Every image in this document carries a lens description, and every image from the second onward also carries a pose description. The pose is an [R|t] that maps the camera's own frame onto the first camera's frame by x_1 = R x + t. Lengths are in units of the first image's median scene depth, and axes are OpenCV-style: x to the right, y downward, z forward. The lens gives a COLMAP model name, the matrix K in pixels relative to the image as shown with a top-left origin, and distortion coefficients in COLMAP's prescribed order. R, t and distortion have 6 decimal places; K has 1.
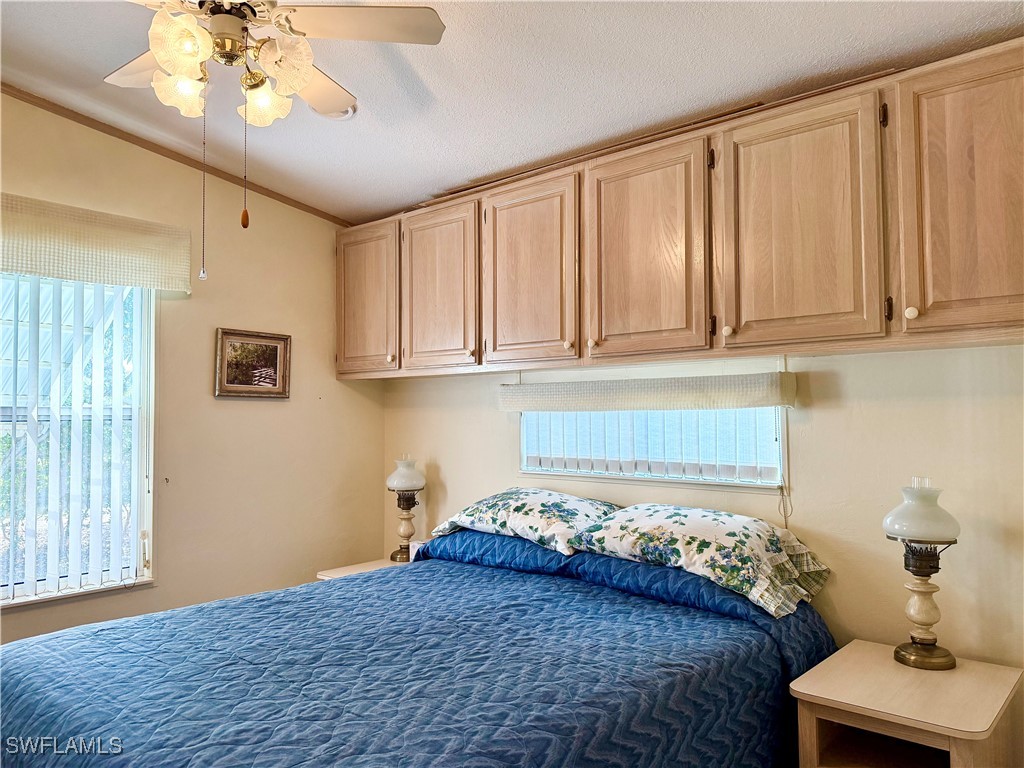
lens RADIAL K [[749.9, 0, 513.5], [0, 749.9, 377.3], [0, 0, 1]] dist [-0.002240, -0.004468]
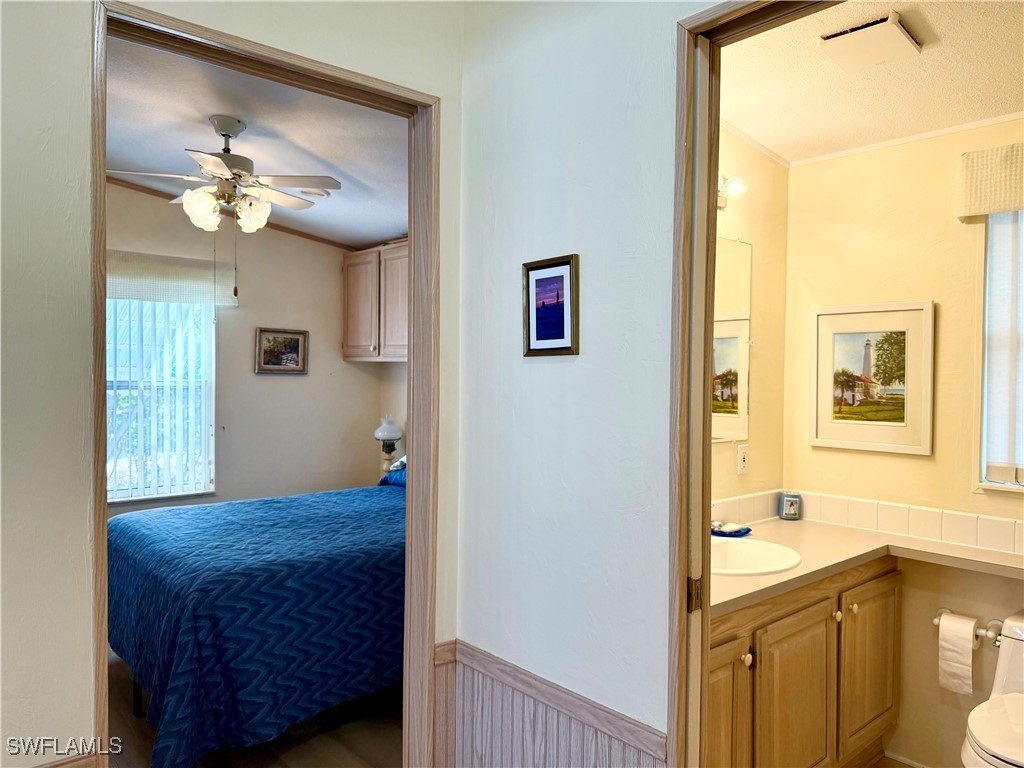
lens RADIAL K [[744.8, 0, 512.0], [0, 744.8, 384.0], [0, 0, 1]] dist [-0.011249, -0.001385]
pose [[0.991289, 0.020028, -0.130174, 0.300159], [-0.011106, 0.997562, 0.068903, -0.060763], [0.131237, -0.066857, 0.989094, -0.398957]]
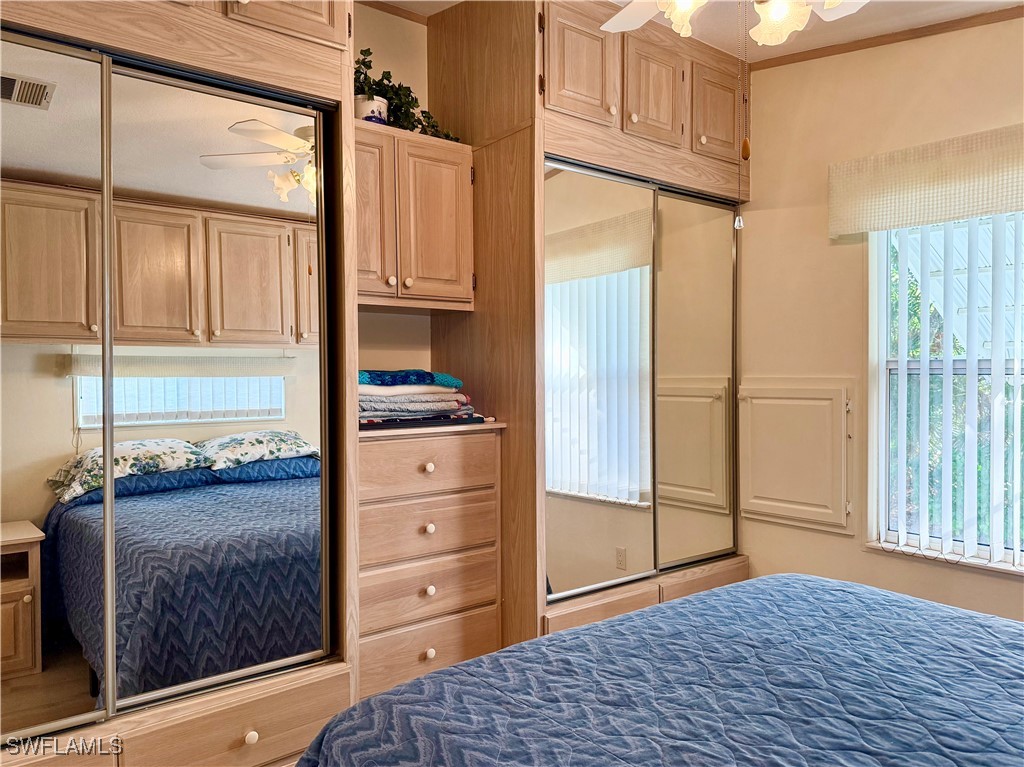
lens RADIAL K [[740.2, 0, 506.5], [0, 740.2, 390.8], [0, 0, 1]] dist [0.080796, -0.105957]
pose [[-0.184672, 0.035988, -0.982141, 0.307277], [0.059538, 0.997904, 0.025371, 0.015405], [0.980995, -0.053790, -0.186428, 0.479730]]
